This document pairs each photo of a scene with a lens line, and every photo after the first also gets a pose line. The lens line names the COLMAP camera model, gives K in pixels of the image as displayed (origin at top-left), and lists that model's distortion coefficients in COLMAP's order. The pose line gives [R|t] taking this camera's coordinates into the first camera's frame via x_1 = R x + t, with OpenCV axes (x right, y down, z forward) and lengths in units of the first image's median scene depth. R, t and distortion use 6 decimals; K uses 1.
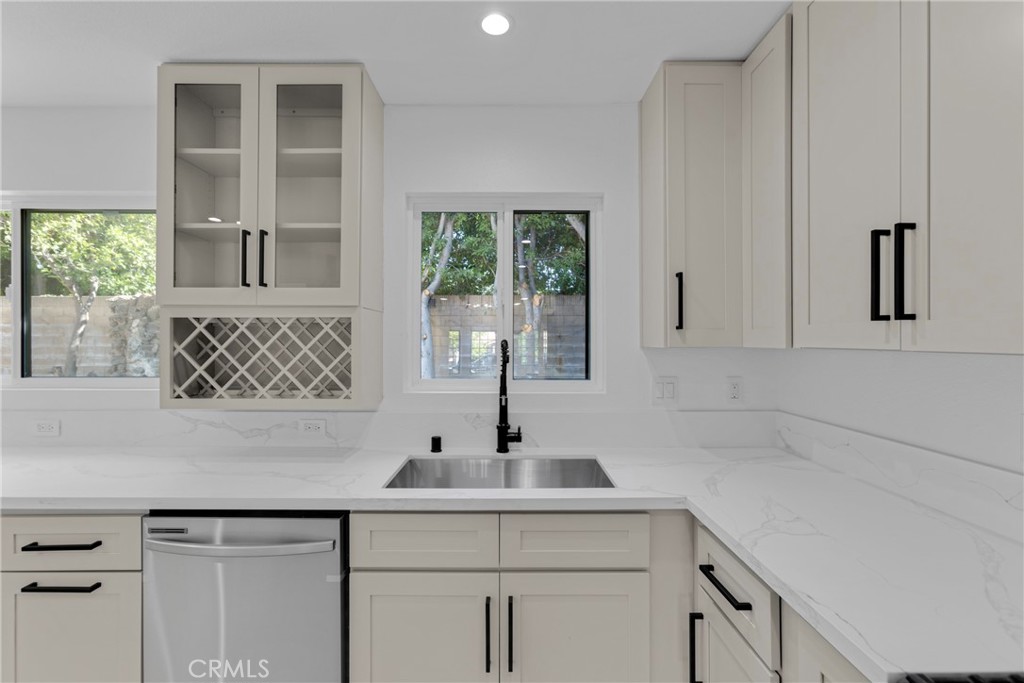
lens RADIAL K [[477.8, 0, 508.8], [0, 477.8, 338.4], [0, 0, 1]] dist [-0.002591, -0.000392]
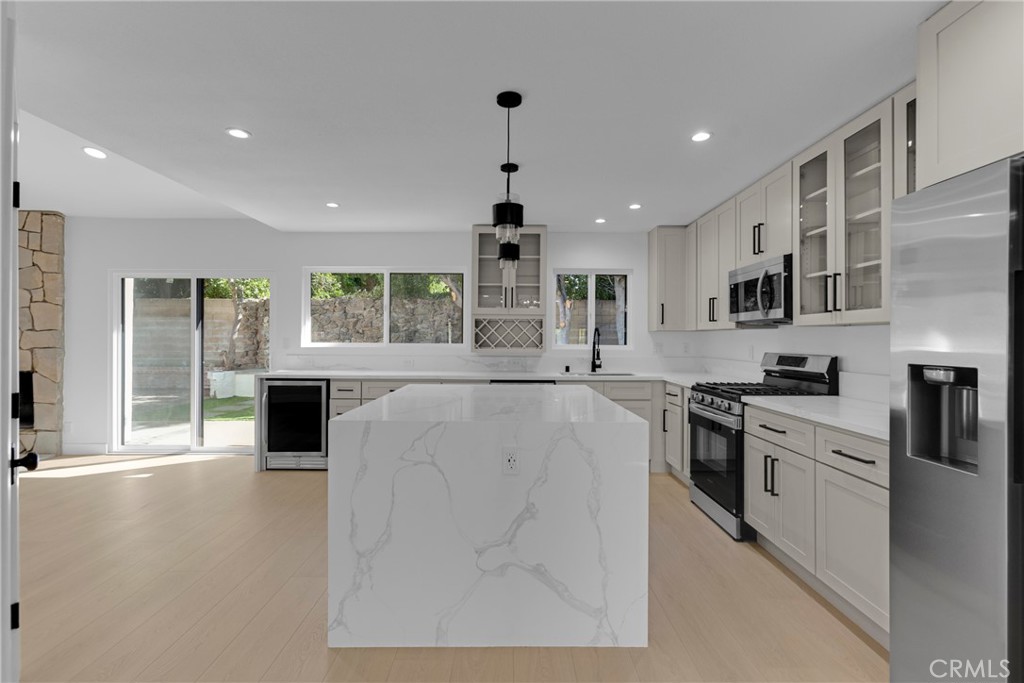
lens RADIAL K [[477.8, 0, 508.8], [0, 477.8, 338.4], [0, 0, 1]] dist [-0.002591, -0.000392]
pose [[0.999982, 0.005058, -0.003177, -0.502487], [-0.005041, 0.999973, 0.005310, 0.052321], [0.003204, -0.005294, 0.999981, -1.695058]]
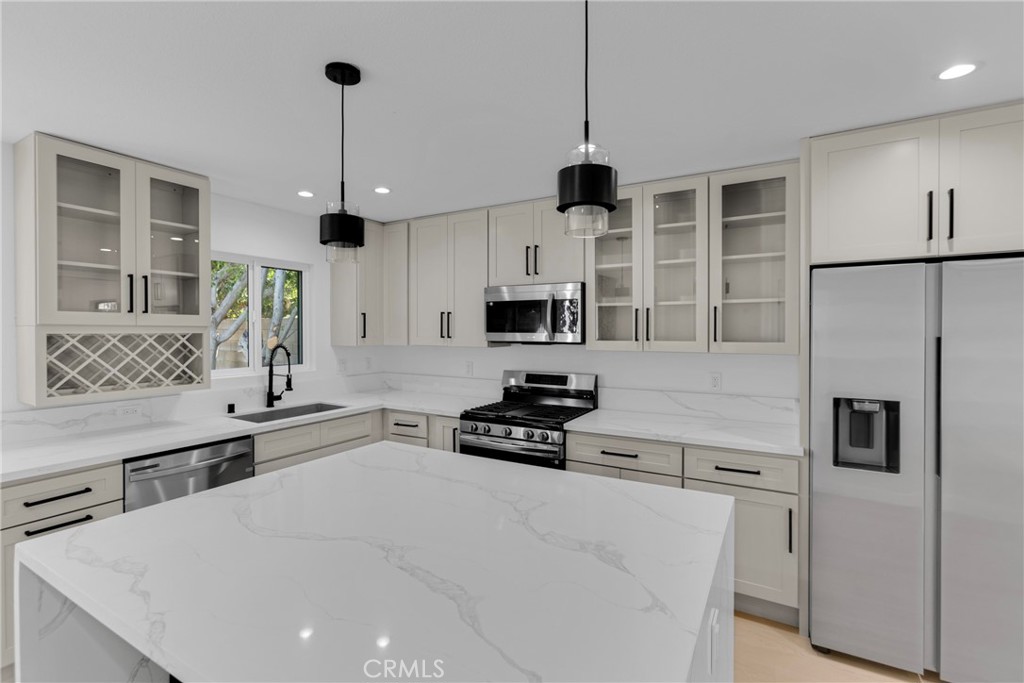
lens RADIAL K [[457.8, 0, 506.6], [0, 457.8, 335.6], [0, 0, 1]] dist [0.000503, 0.000090]
pose [[0.515340, -0.010420, 0.856923, -1.114287], [-0.004621, 0.999878, 0.014938, -0.062391], [-0.856973, -0.011658, 0.515229, -0.679466]]
